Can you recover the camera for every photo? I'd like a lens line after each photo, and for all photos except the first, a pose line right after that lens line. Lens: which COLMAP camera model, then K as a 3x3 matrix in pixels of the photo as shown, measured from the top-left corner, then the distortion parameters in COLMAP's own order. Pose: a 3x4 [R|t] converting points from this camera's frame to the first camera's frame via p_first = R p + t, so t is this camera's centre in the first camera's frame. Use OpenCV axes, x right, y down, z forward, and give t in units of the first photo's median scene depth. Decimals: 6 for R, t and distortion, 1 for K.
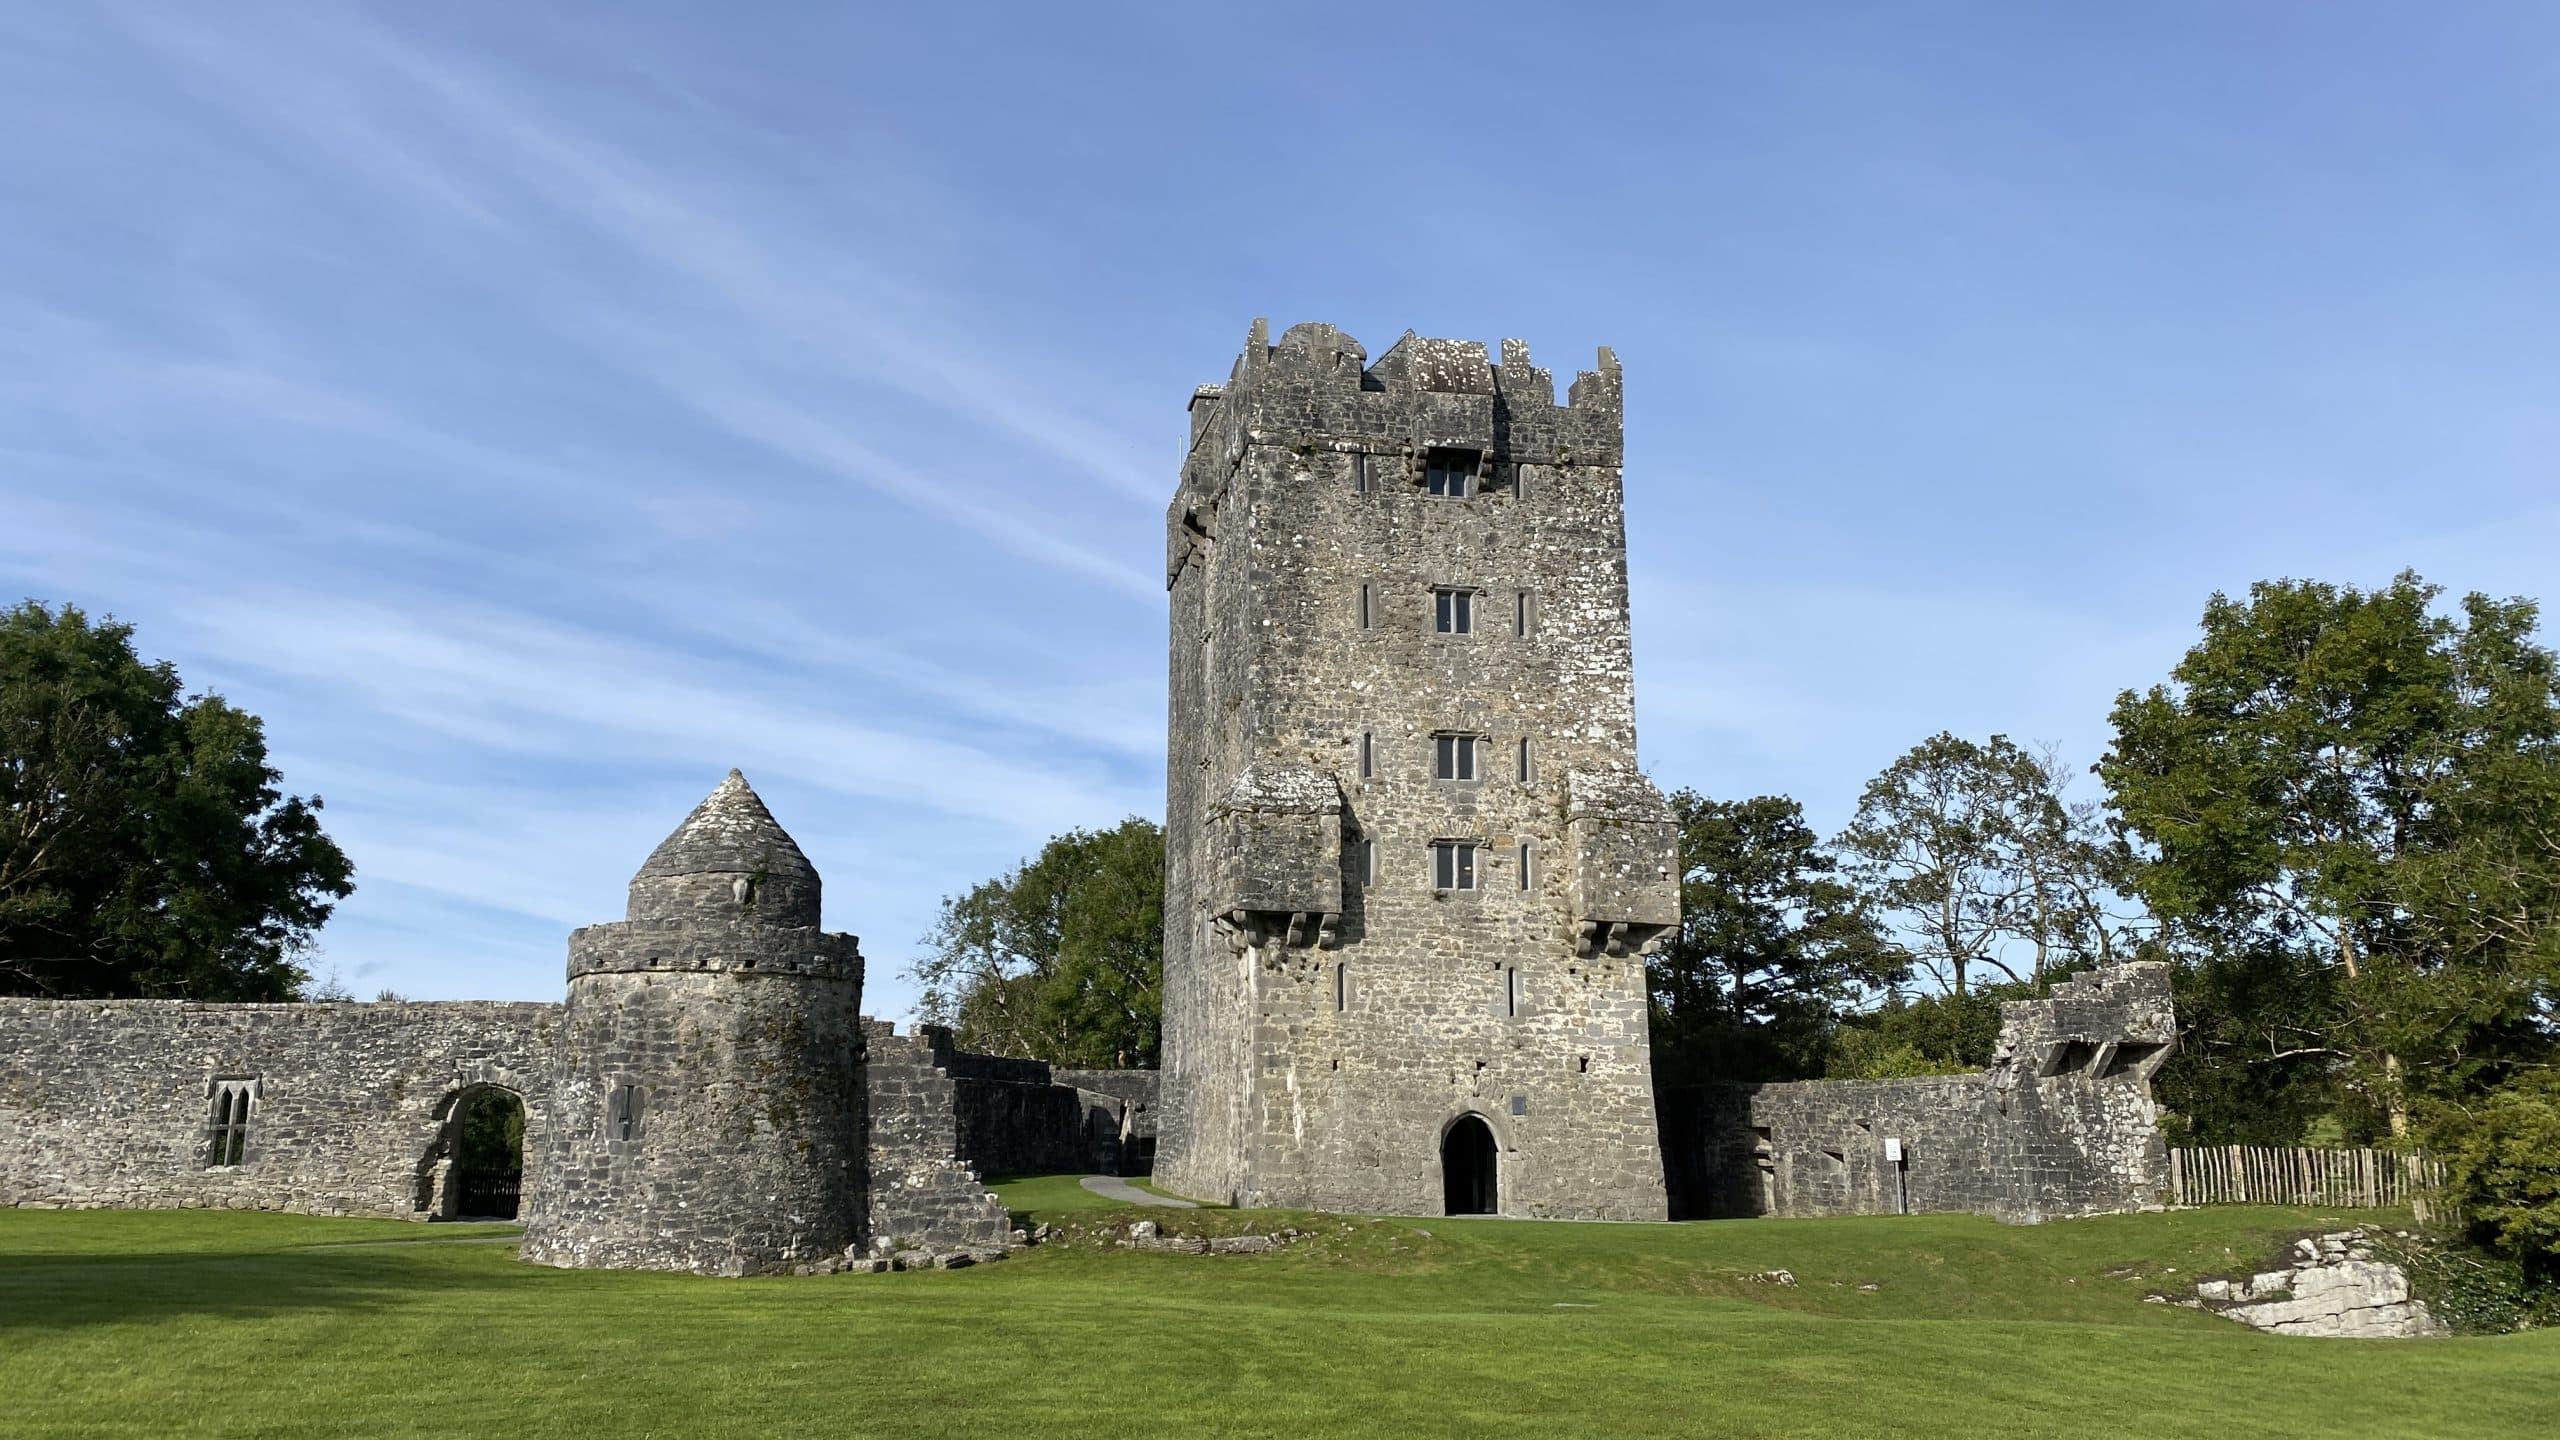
lens RADIAL K [[1574.4, 0, 1280.0], [0, 1574.4, 720.0], [0, 0, 1]] dist [0.001985, -0.000040]
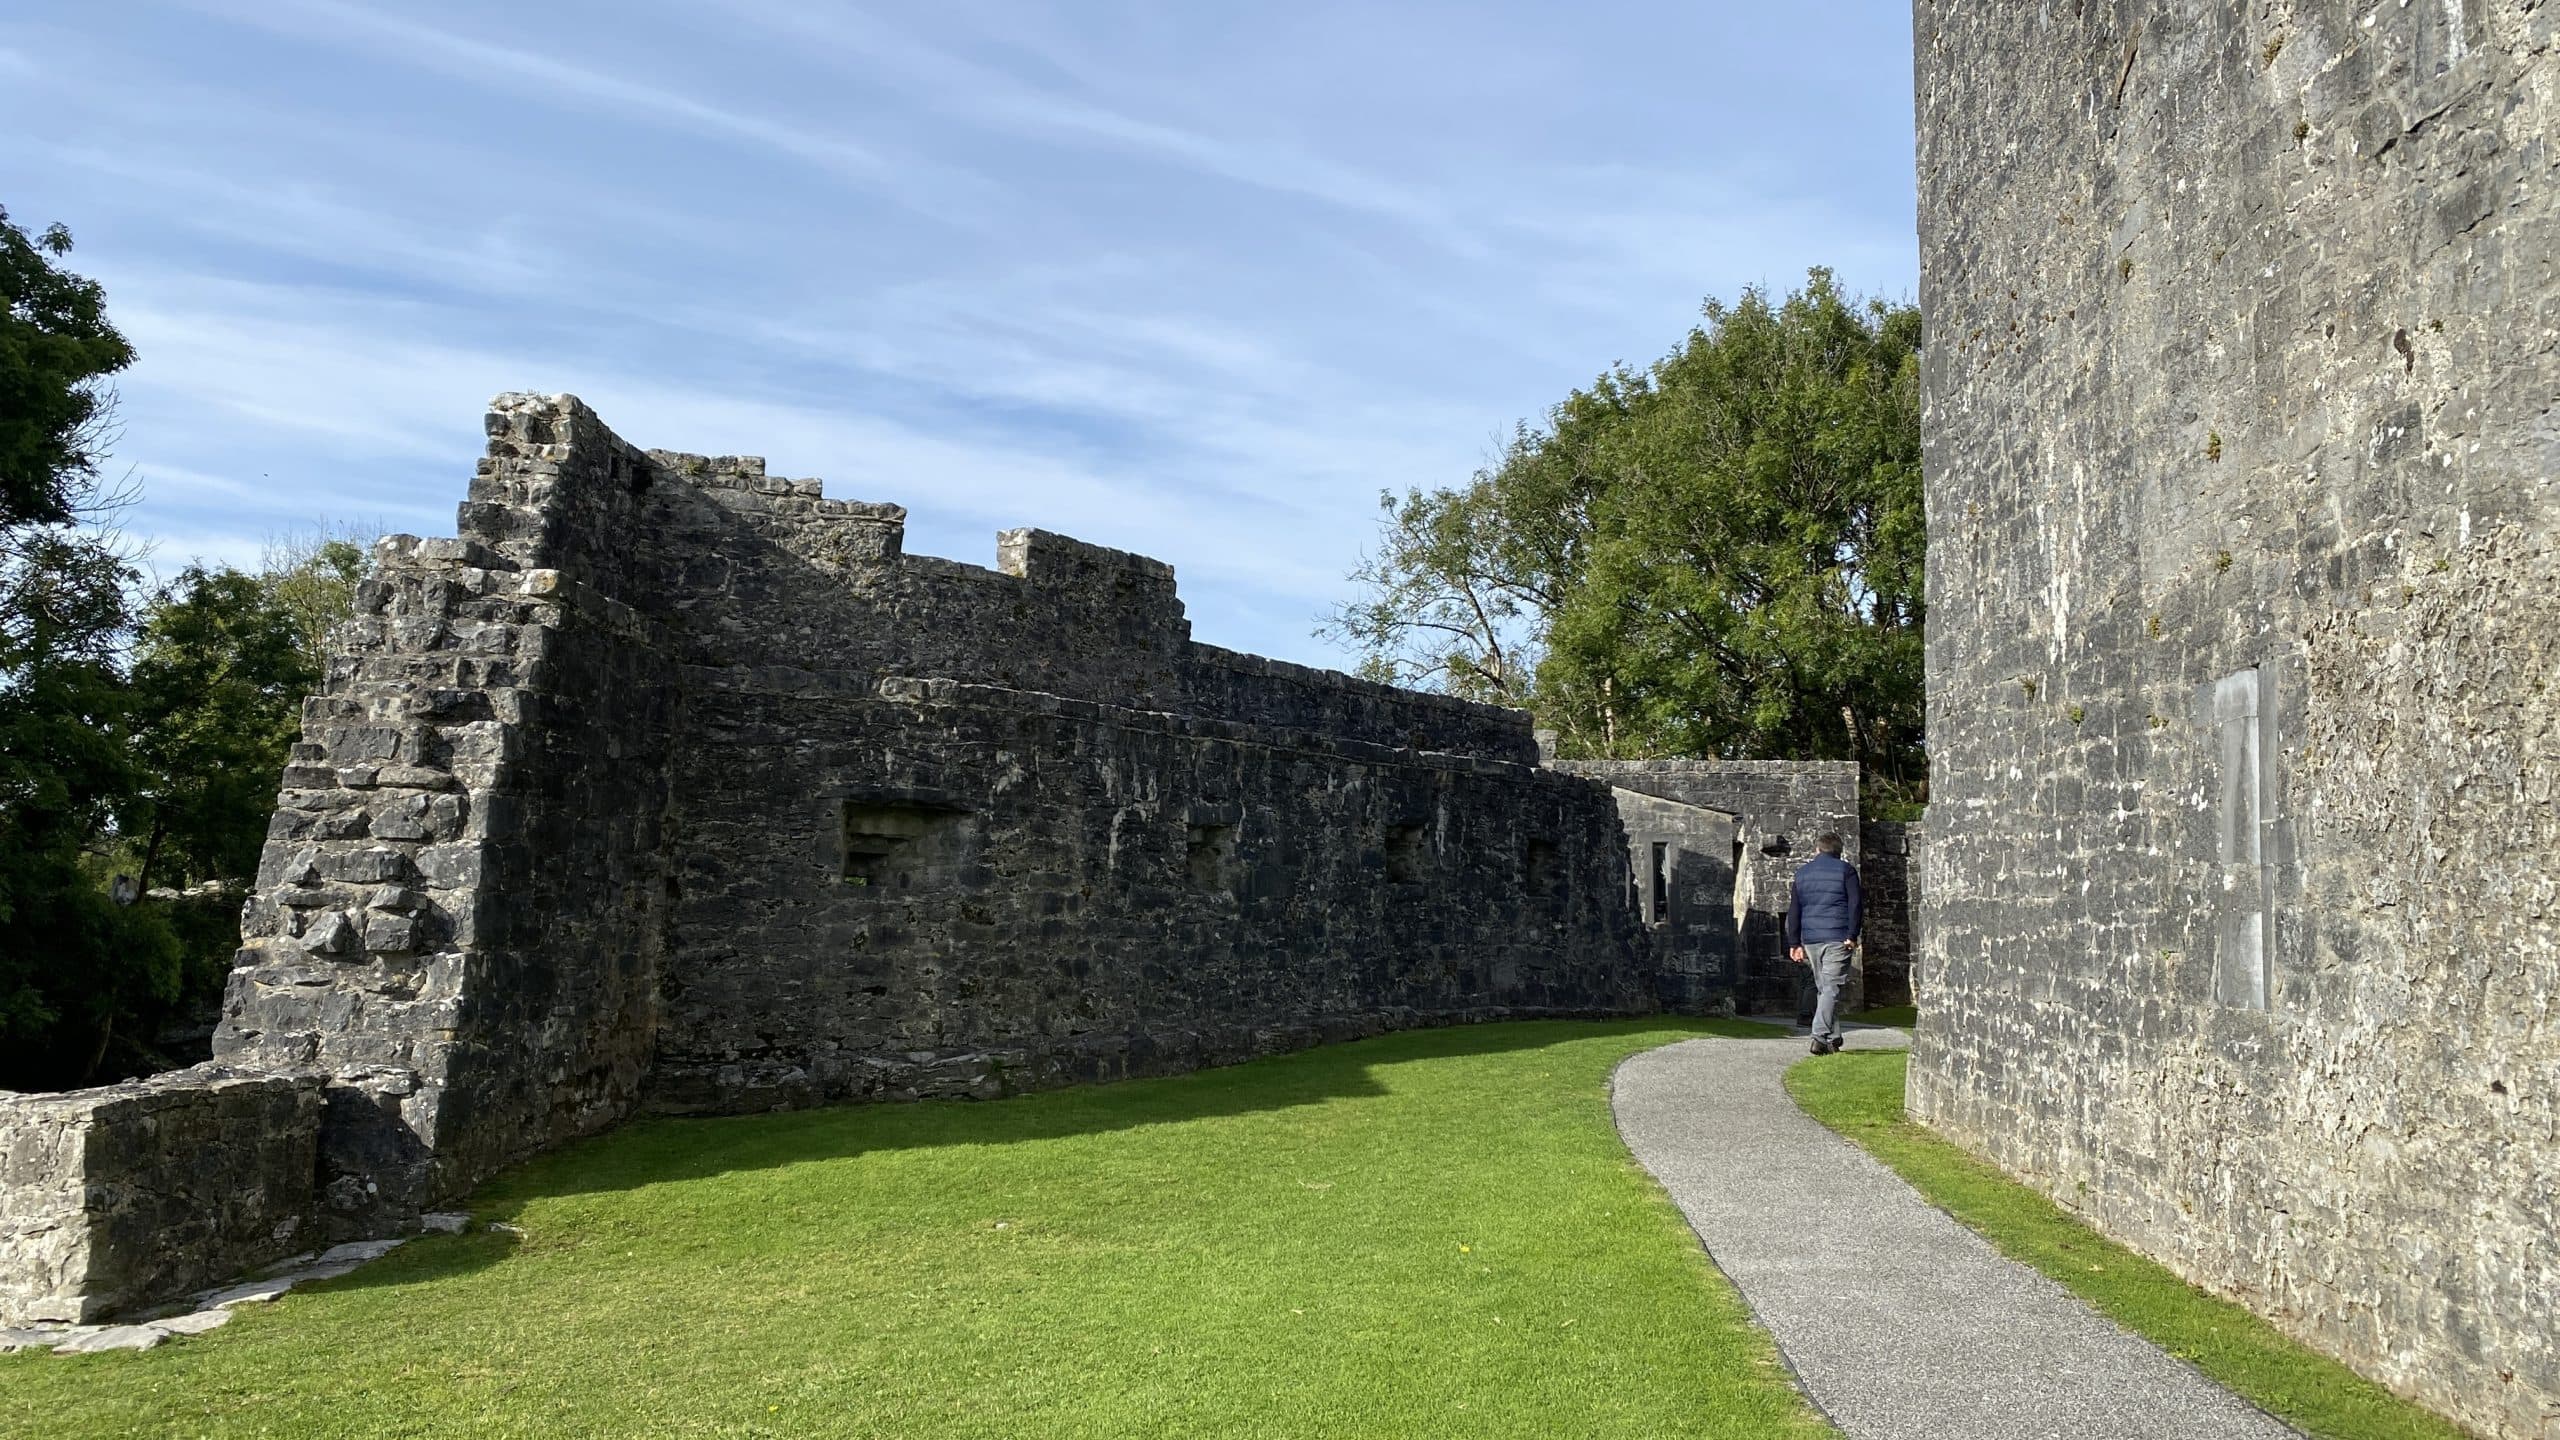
lens RADIAL K [[1574.4, 0, 1280.0], [0, 1574.4, 720.0], [0, 0, 1]] dist [0.001985, -0.000040]
pose [[0.936775, -0.023656, -0.349133, -0.064737], [0.074229, 0.988441, 0.132194, 0.146208], [0.341970, -0.149752, 0.927702, 0.563172]]
